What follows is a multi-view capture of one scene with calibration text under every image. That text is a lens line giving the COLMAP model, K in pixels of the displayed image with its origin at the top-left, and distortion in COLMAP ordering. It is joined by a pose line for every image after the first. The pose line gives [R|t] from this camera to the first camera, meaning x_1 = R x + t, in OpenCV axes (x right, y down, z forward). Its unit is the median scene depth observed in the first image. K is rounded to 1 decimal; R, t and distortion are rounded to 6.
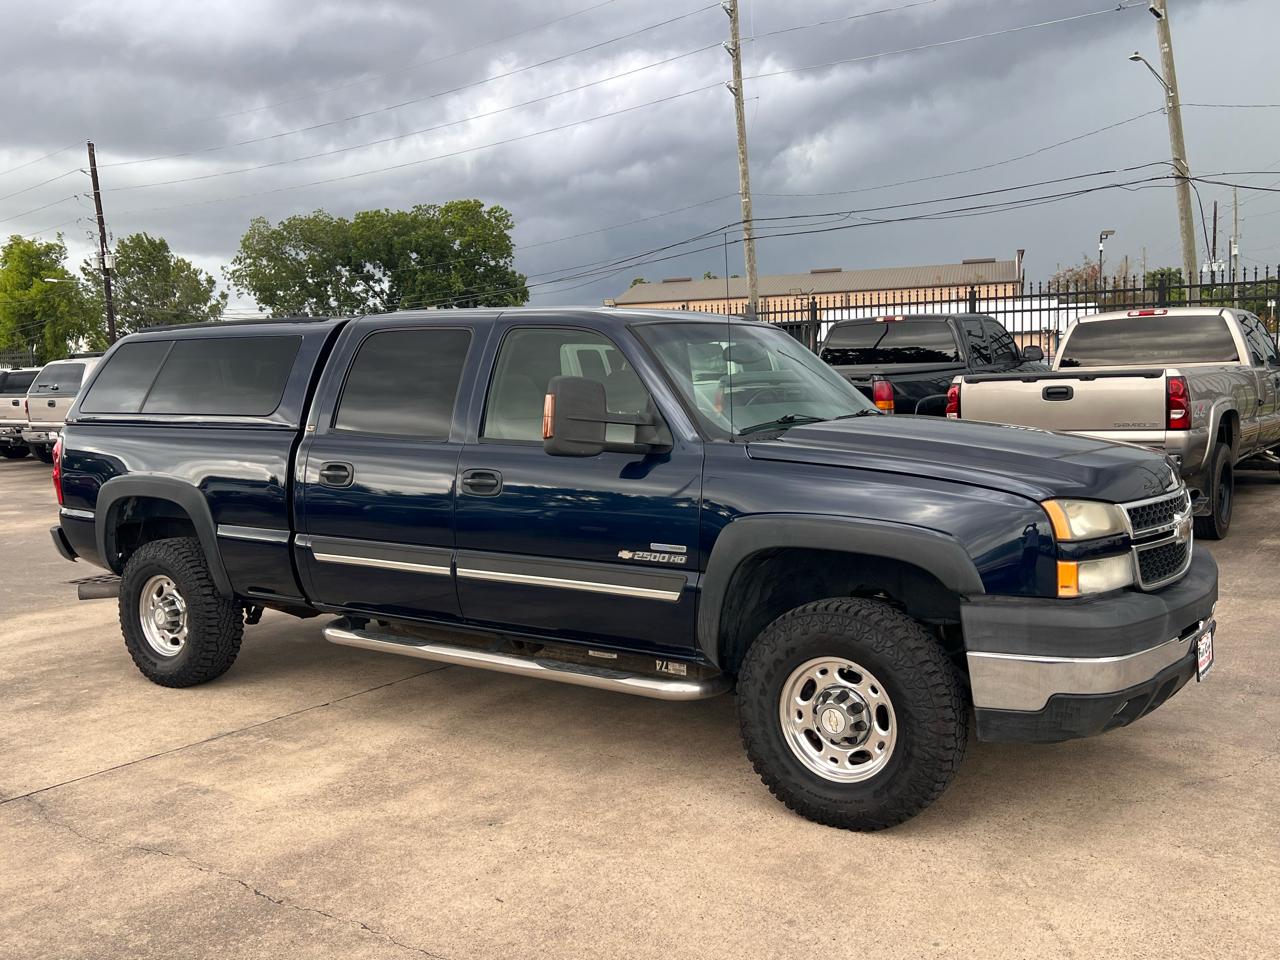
lens RADIAL K [[1175.9, 0, 622.9], [0, 1175.9, 482.1], [0, 0, 1]] dist [0.100862, -0.181212]
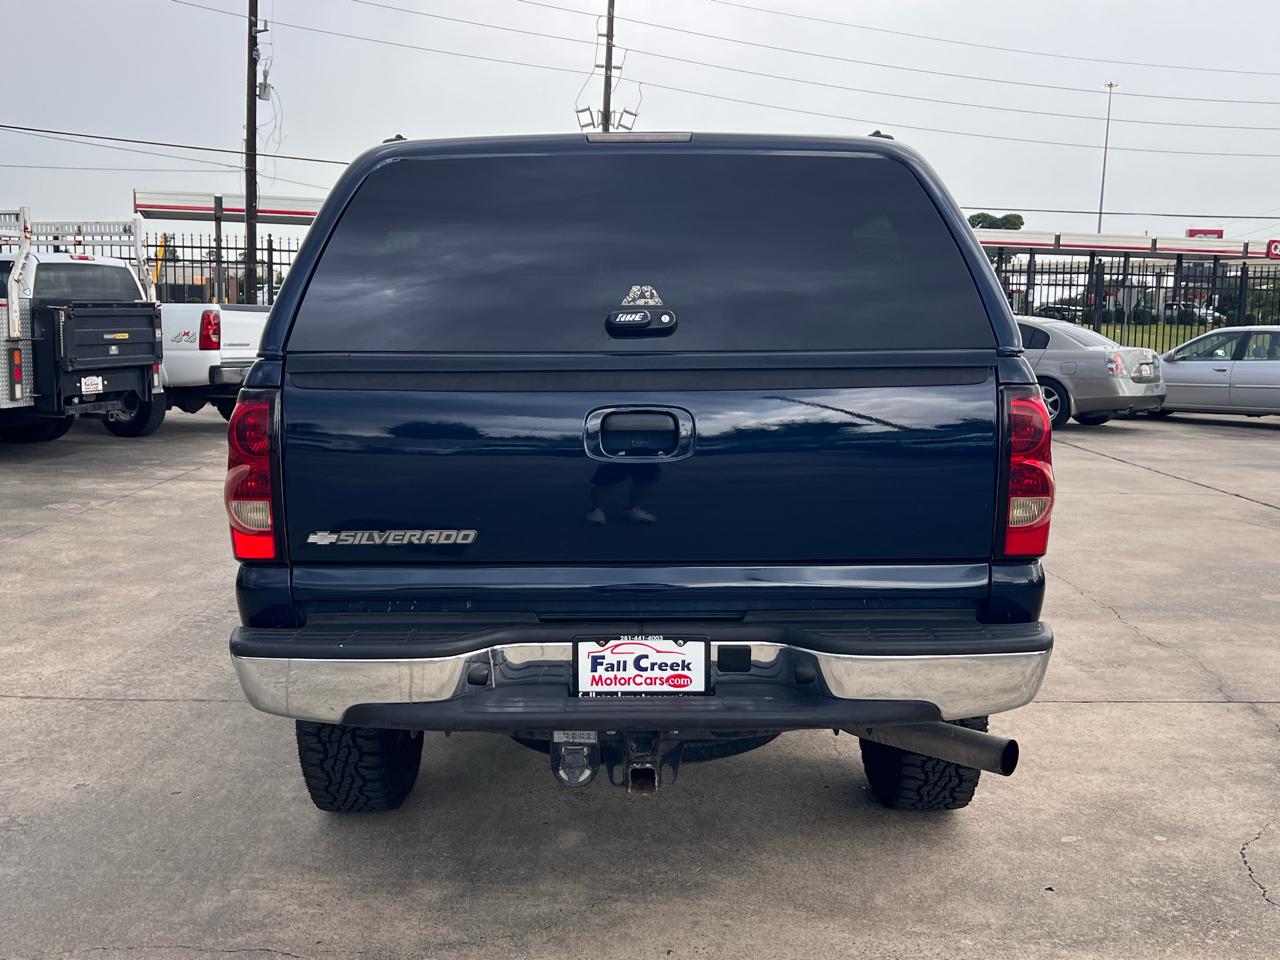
lens RADIAL K [[1331.2, 0, 633.2], [0, 1331.2, 483.3], [0, 0, 1]] dist [0.188180, -0.467888]
pose [[-0.571142, -0.080053, 0.816938, -0.982976], [0.084762, 0.984161, 0.155698, -0.112064], [-0.816463, 0.158171, -0.555311, 1.754416]]
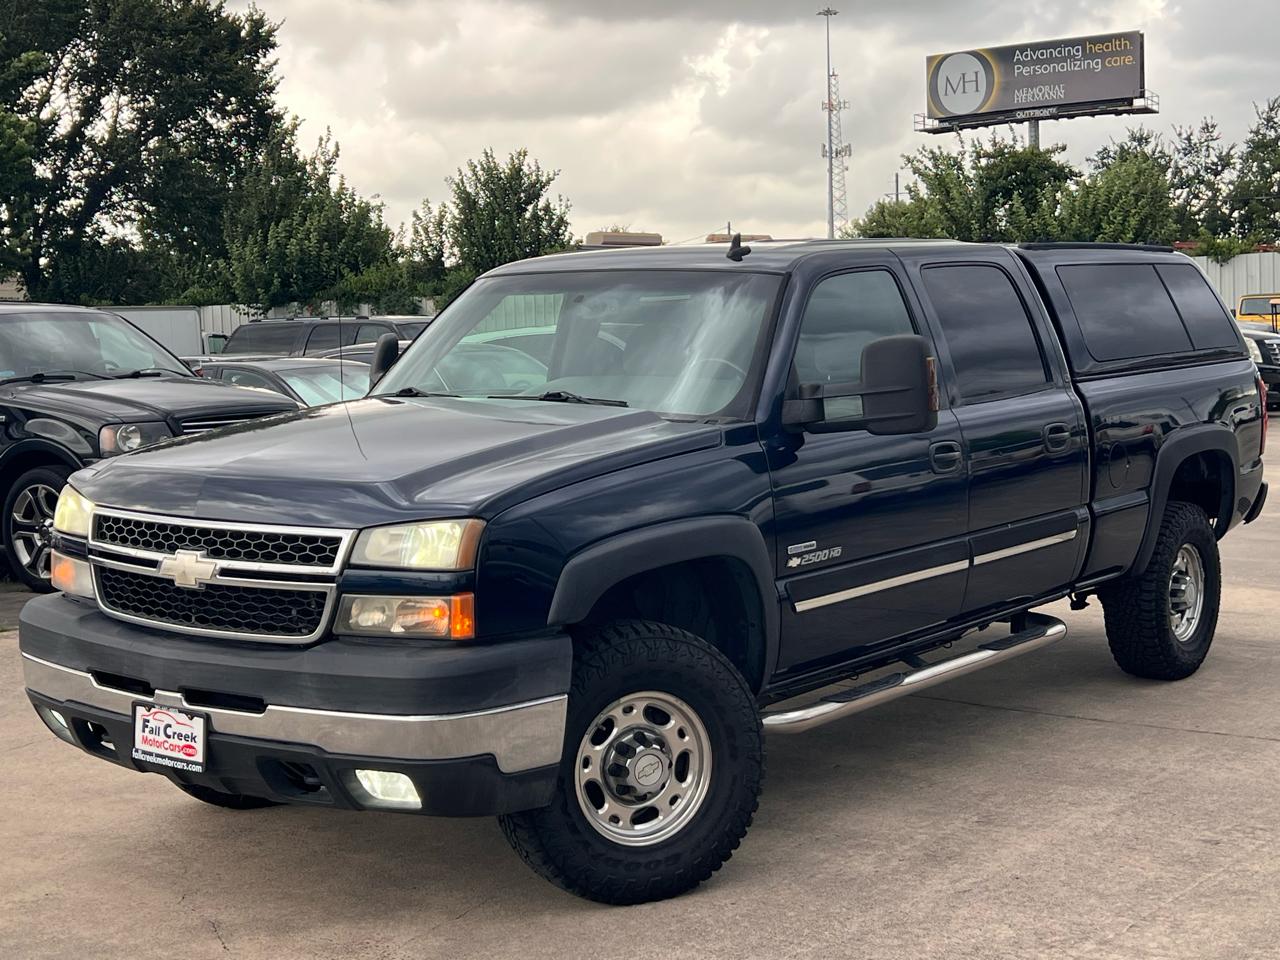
lens RADIAL K [[1848.3, 0, 618.7], [0, 1848.3, 486.1], [0, 0, 1]] dist [0.256115, -0.791648]
pose [[-0.052610, 0.116819, -0.991759, 1.319198], [-0.066575, 0.990514, 0.120204, -0.141318], [0.996394, 0.072350, -0.044334, 1.071405]]
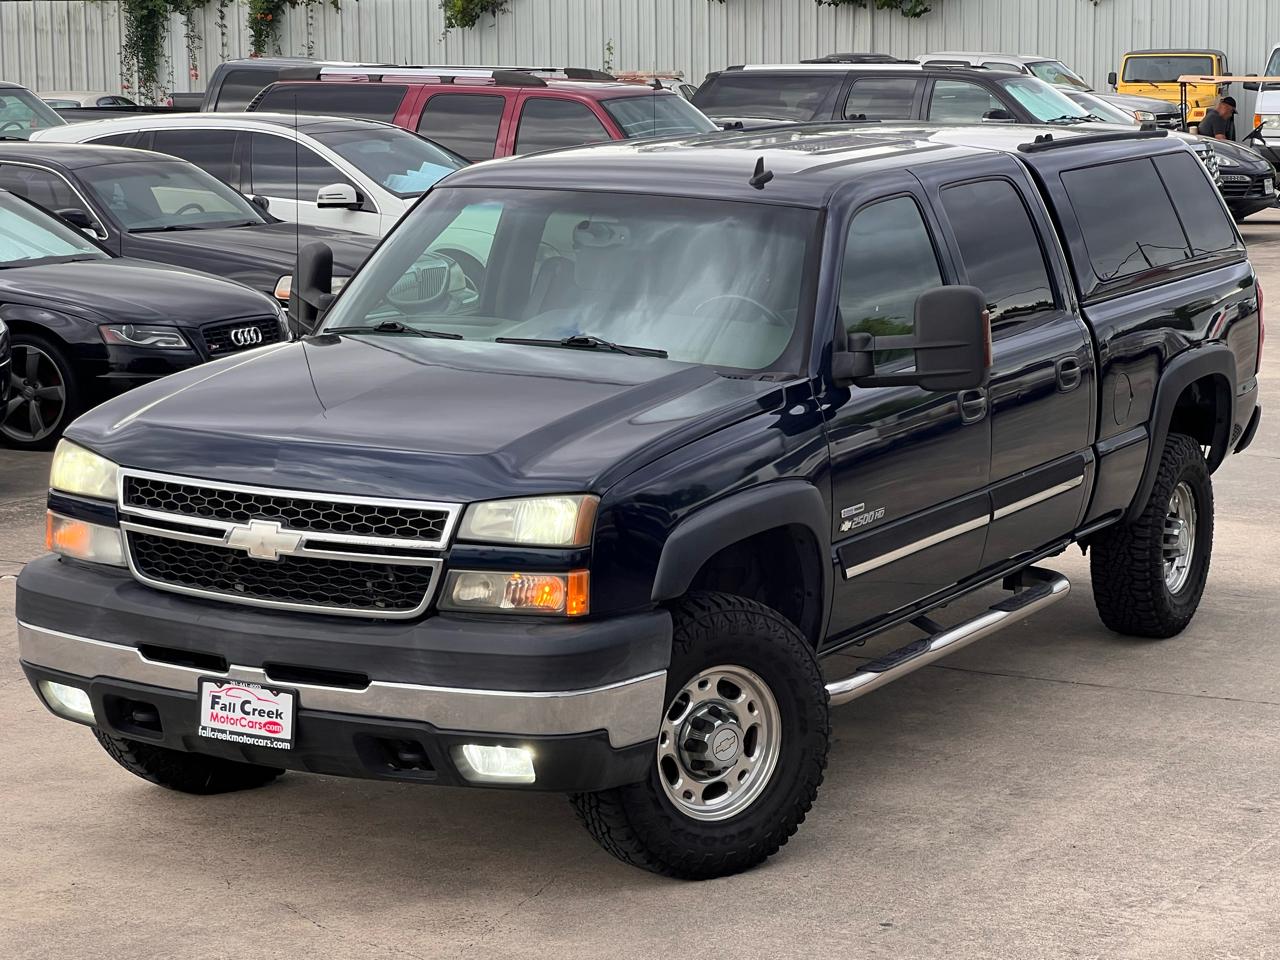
lens RADIAL K [[3041.0, 0, 638.0], [0, 3041.0, 480.1], [0, 0, 1]] dist [-0.123535, 5.952874]
pose [[0.119103, 0.174635, -0.977403, 1.863800], [-0.099629, 0.981544, 0.163235, -0.260704], [0.987871, 0.077935, 0.134304, 0.789441]]
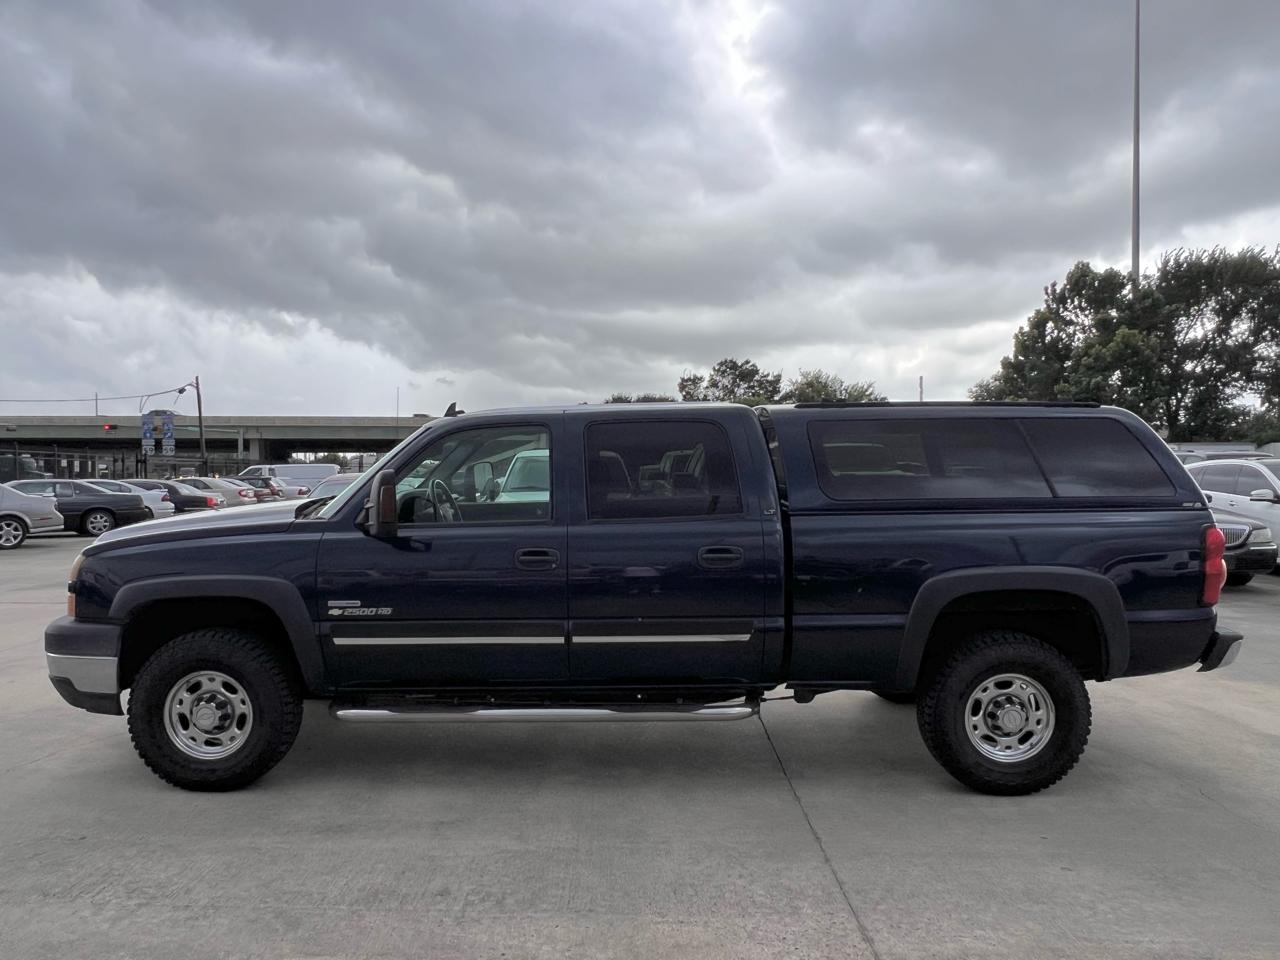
lens RADIAL K [[933.5, 0, 629.0], [0, 933.5, 481.3], [0, 0, 1]] dist [0.001270, -0.002752]
pose [[-0.824358, 0.040507, -0.564618, 0.503459], [-0.029817, 0.992945, 0.114769, -0.197685], [0.565283, 0.111446, -0.817334, 1.958682]]
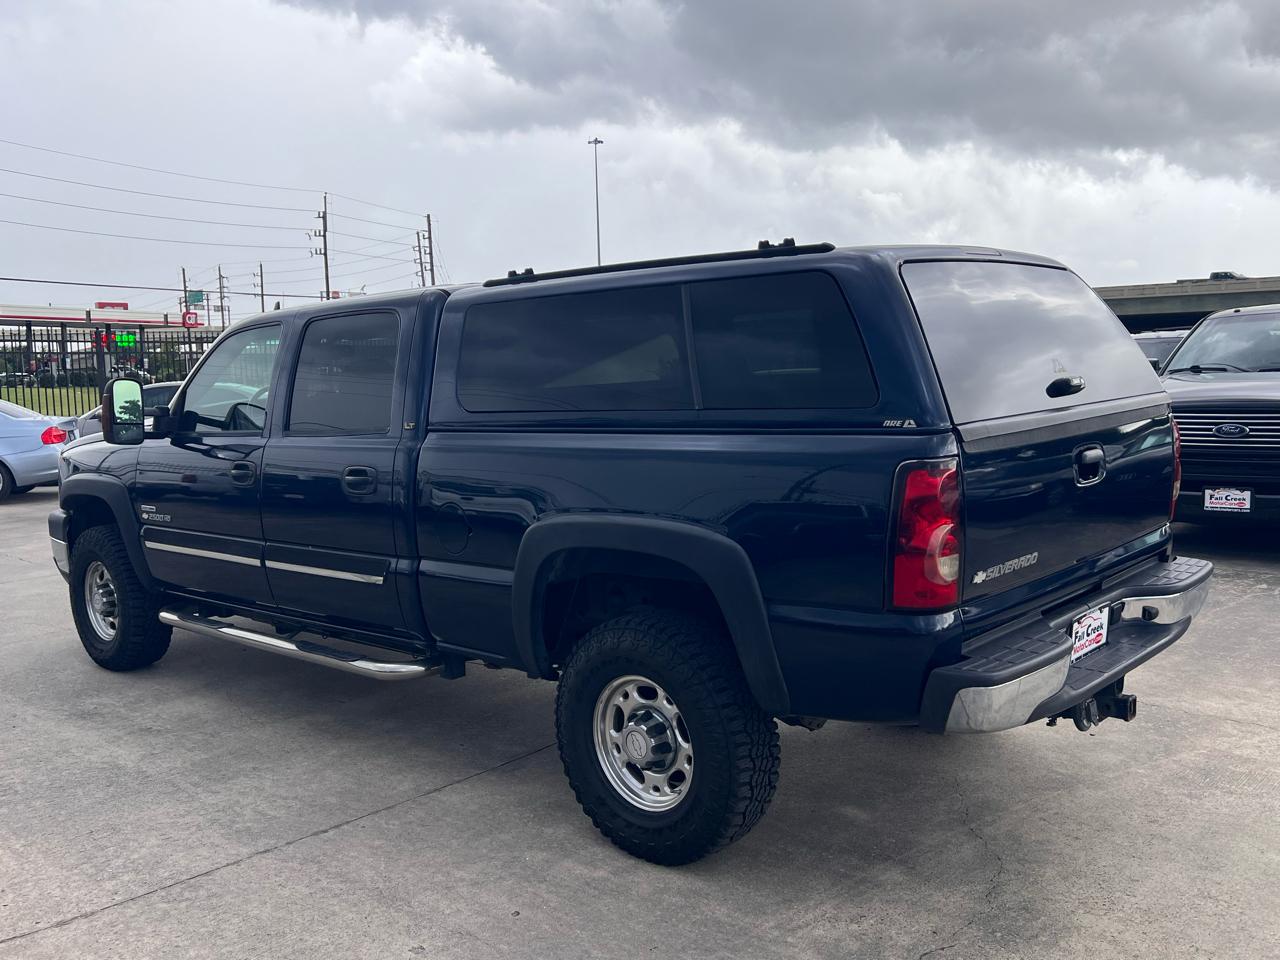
lens RADIAL K [[1164.9, 0, 627.8], [0, 1164.9, 461.1], [0, 0, 1]] dist [0.053390, -0.059191]
pose [[-0.989112, 0.047172, 0.139398, -0.356353], [0.071366, 0.982152, 0.174024, -0.185264], [-0.128701, 0.182078, -0.974825, 2.138112]]
